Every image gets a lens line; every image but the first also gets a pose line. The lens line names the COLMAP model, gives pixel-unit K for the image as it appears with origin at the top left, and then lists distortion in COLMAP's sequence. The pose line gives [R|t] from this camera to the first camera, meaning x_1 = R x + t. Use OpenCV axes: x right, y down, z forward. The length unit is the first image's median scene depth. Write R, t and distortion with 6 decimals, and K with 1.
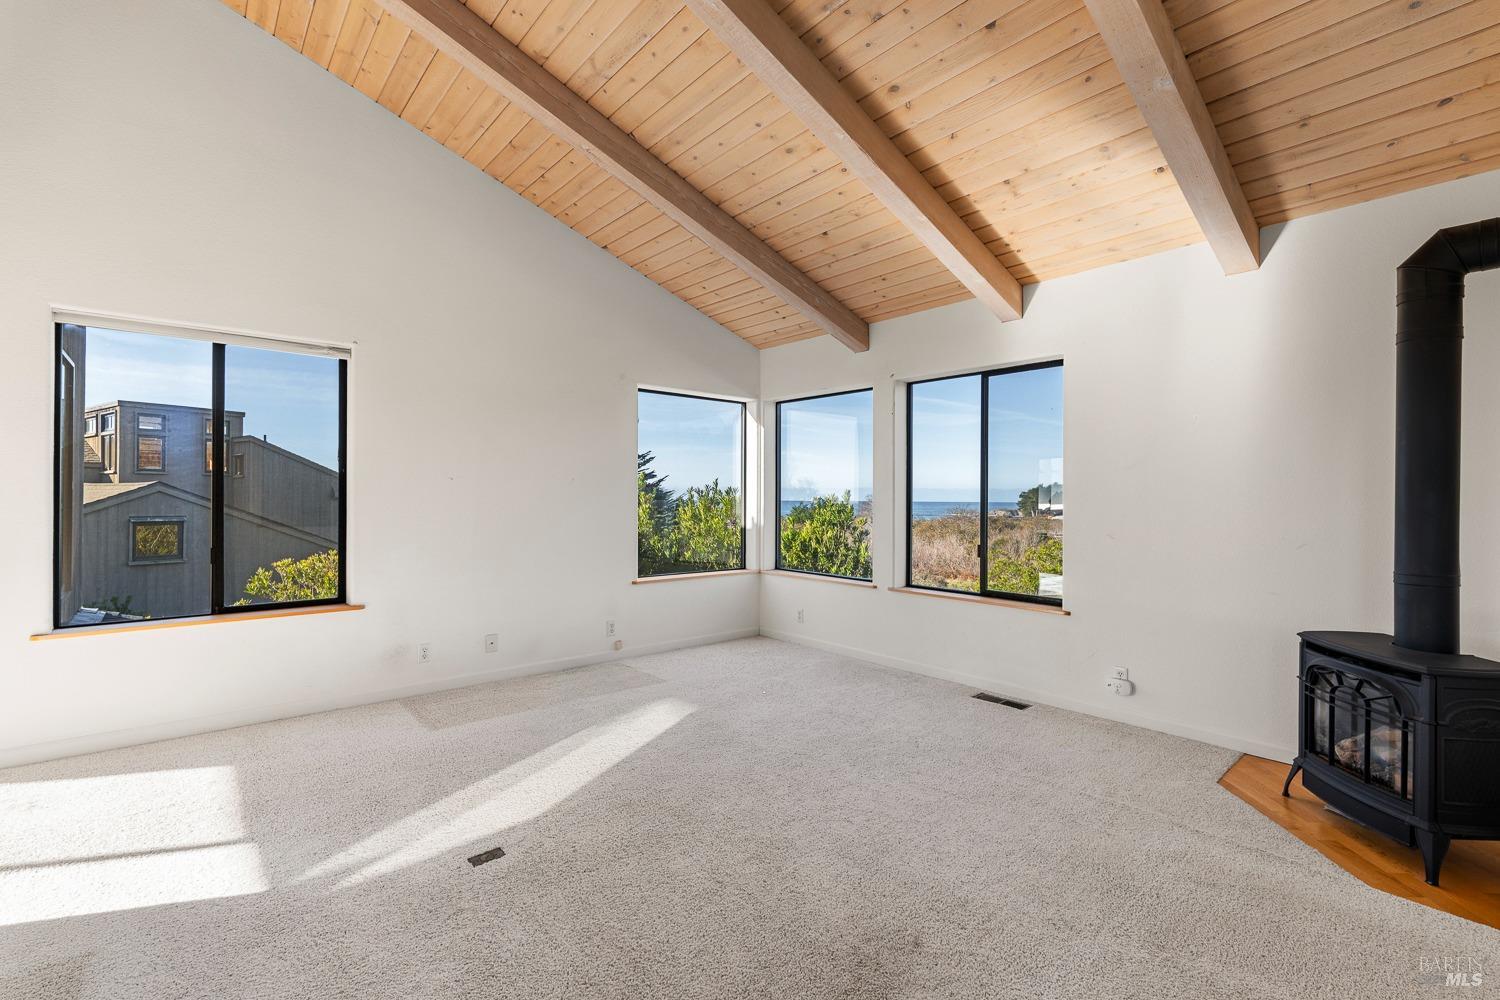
lens RADIAL K [[656.1, 0, 750.0], [0, 656.1, 500.0], [0, 0, 1]] dist [0.000855, 0.000126]
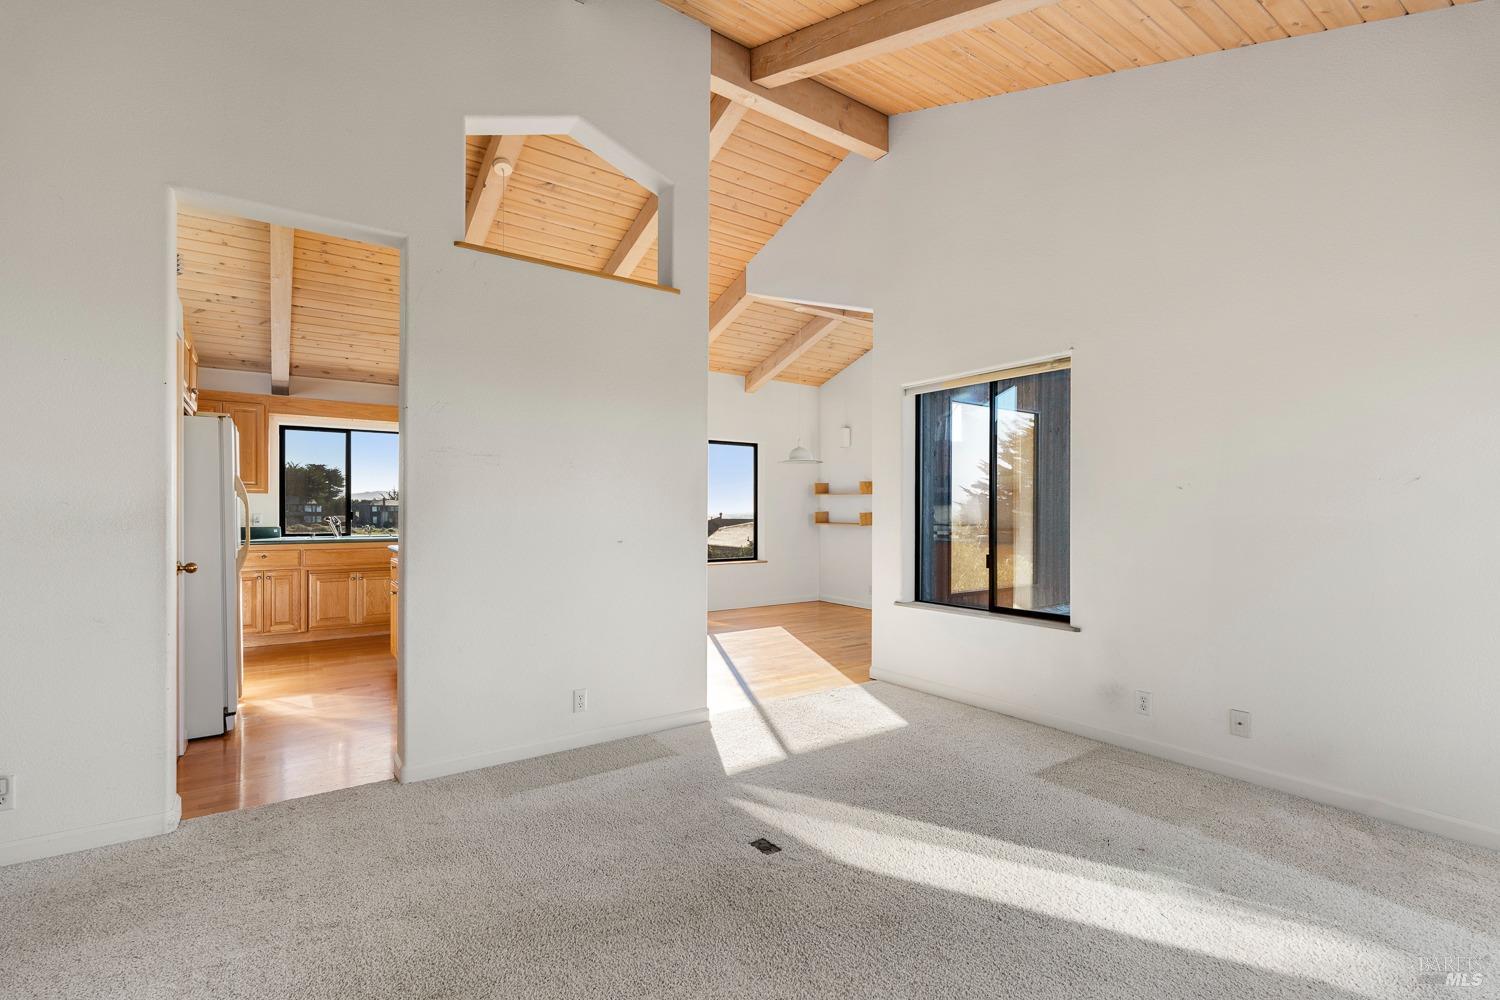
lens RADIAL K [[669.7, 0, 748.5], [0, 669.7, 517.6], [0, 0, 1]] dist [-0.002826, -0.000495]
pose [[-0.109571, 0.005346, -0.993965, 0.486149], [-0.000407, 0.999985, 0.005423, -0.001558], [0.993979, 0.000999, -0.109567, 0.769227]]
